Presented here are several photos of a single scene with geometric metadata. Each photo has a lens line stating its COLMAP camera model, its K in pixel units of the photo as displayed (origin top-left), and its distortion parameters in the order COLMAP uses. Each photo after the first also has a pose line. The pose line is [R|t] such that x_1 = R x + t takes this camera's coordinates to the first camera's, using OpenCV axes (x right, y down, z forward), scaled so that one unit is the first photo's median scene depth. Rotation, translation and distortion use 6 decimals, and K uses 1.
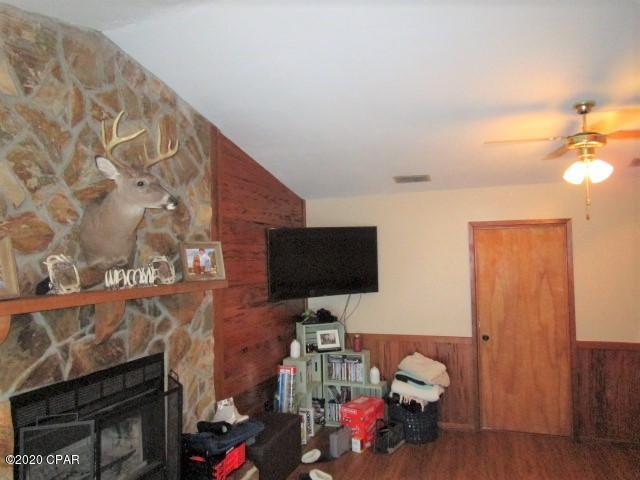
lens RADIAL K [[457.9, 0, 322.1], [0, 457.9, 240.2], [0, 0, 1]] dist [-0.027258, 0.008315]
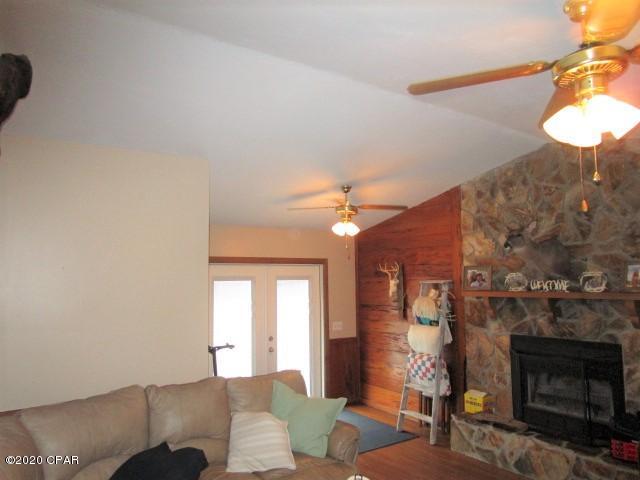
lens RADIAL K [[457.9, 0, 318.0], [0, 457.9, 236.0], [0, 0, 1]] dist [-0.027258, 0.008315]
pose [[-0.567364, -0.054268, -0.821677, 1.240769], [0.049952, 0.993720, -0.100122, 0.021292], [0.821951, -0.097850, -0.561090, 1.058541]]
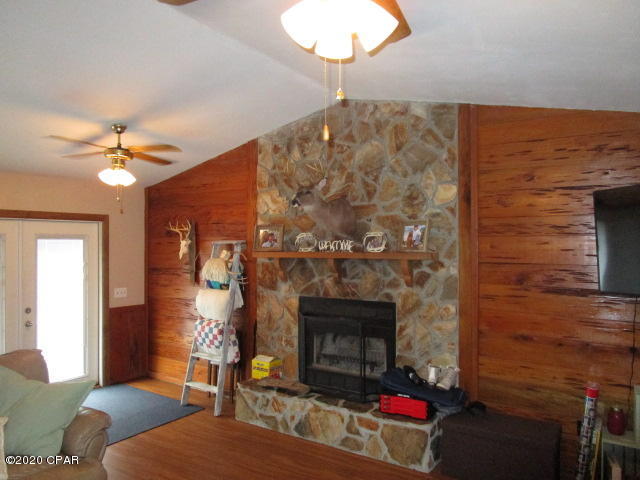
lens RADIAL K [[457.9, 0, 319.9], [0, 457.9, 237.3], [0, 0, 1]] dist [-0.027258, 0.008315]
pose [[-0.223136, 0.005573, -0.974771, 1.028494], [0.042117, 0.999105, -0.003929, 0.046763], [0.973877, -0.041931, -0.223171, 1.106990]]
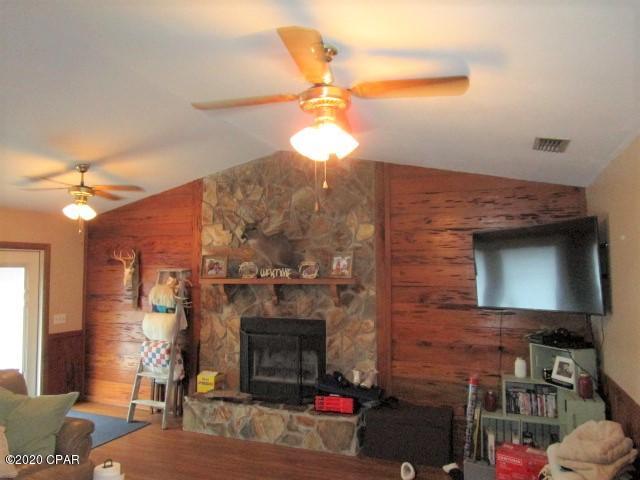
lens RADIAL K [[457.9, 0, 322.0], [0, 457.9, 235.2], [0, 0, 1]] dist [-0.027258, 0.008315]
pose [[-0.015709, -0.054835, -0.998372, 1.319926], [0.041941, 0.997580, -0.055452, 0.030562], [0.998997, -0.042744, -0.013371, 1.036347]]
